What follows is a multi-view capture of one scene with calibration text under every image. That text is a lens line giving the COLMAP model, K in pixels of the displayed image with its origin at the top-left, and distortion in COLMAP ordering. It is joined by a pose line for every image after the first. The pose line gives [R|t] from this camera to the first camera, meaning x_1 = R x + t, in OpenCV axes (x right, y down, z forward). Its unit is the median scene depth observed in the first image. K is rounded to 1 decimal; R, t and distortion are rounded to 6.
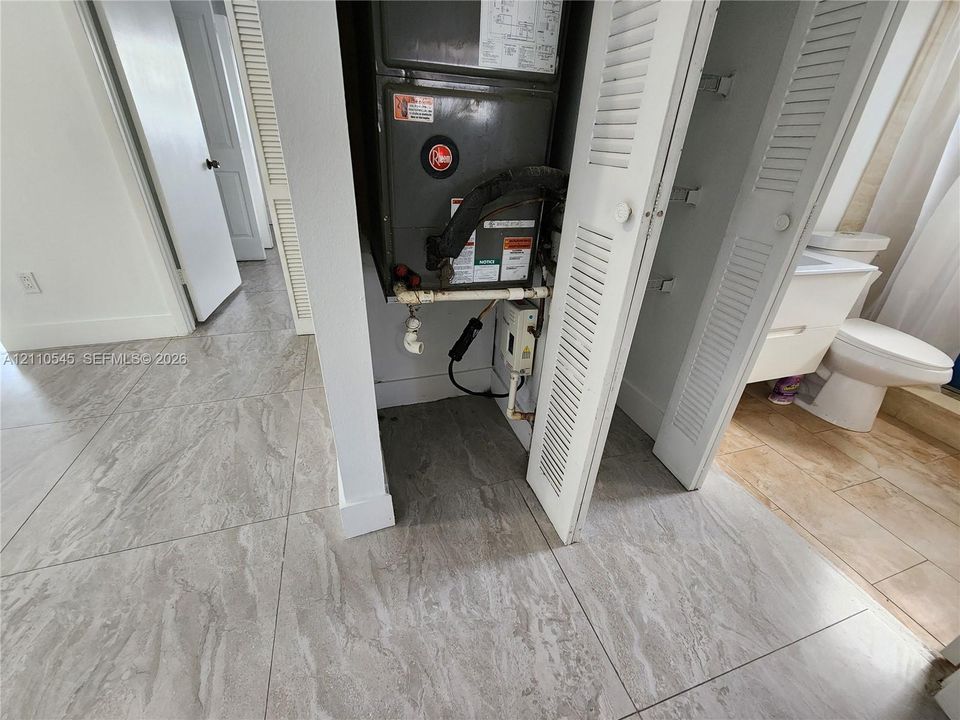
lens RADIAL K [[392.1, 0, 474.6], [0, 392.1, 359.2], [0, 0, 1]] dist [0.007698, -0.003260]
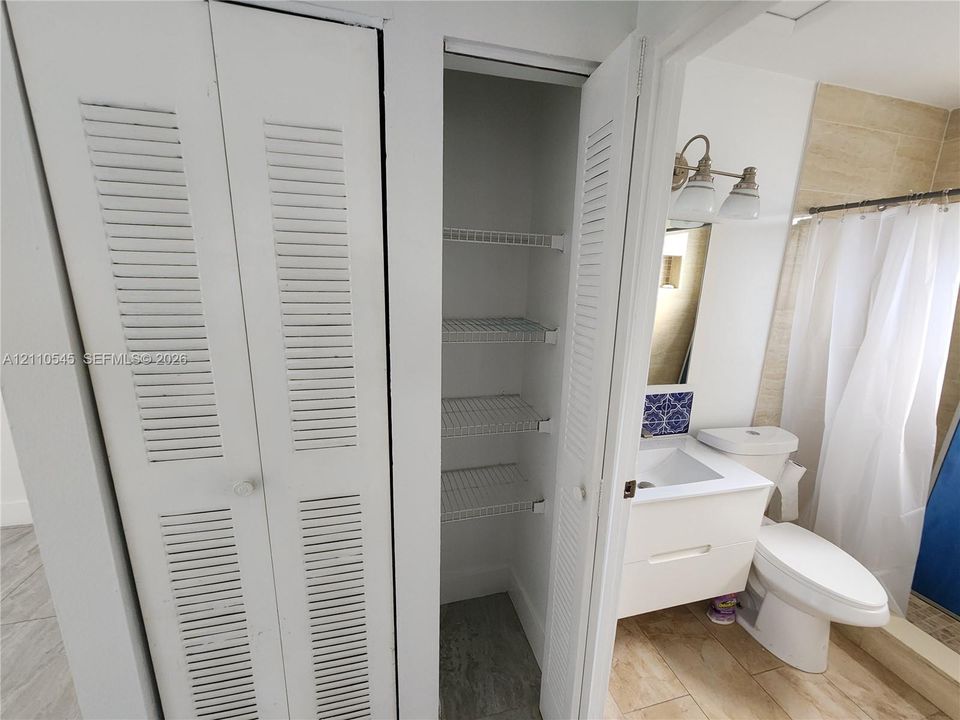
lens RADIAL K [[392.1, 0, 470.8], [0, 392.1, 364.7], [0, 0, 1]] dist [0.007698, -0.003260]
pose [[0.998587, -0.002260, -0.053085, 0.356846], [-0.012609, 0.960479, -0.278067, -0.239787], [0.051615, 0.278344, 0.959094, -0.025705]]
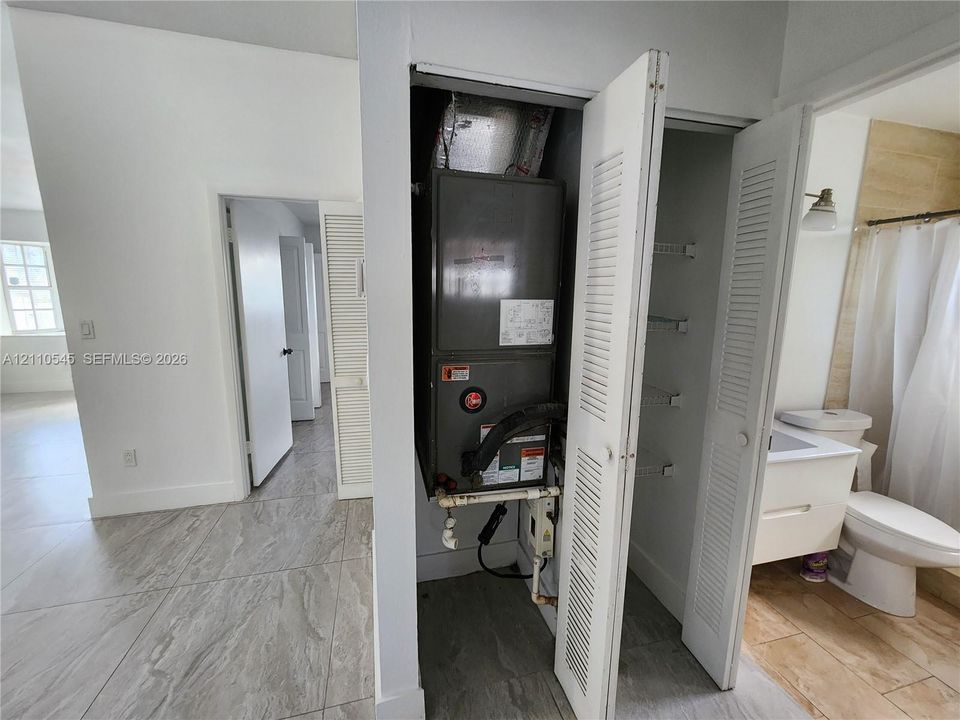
lens RADIAL K [[392.1, 0, 476.5], [0, 392.1, 361.2], [0, 0, 1]] dist [0.007698, -0.003260]
pose [[0.998076, -0.017765, -0.059397, 0.005838], [-0.002551, 0.945487, -0.325650, -0.108111], [0.061945, 0.325175, 0.943623, -0.207759]]
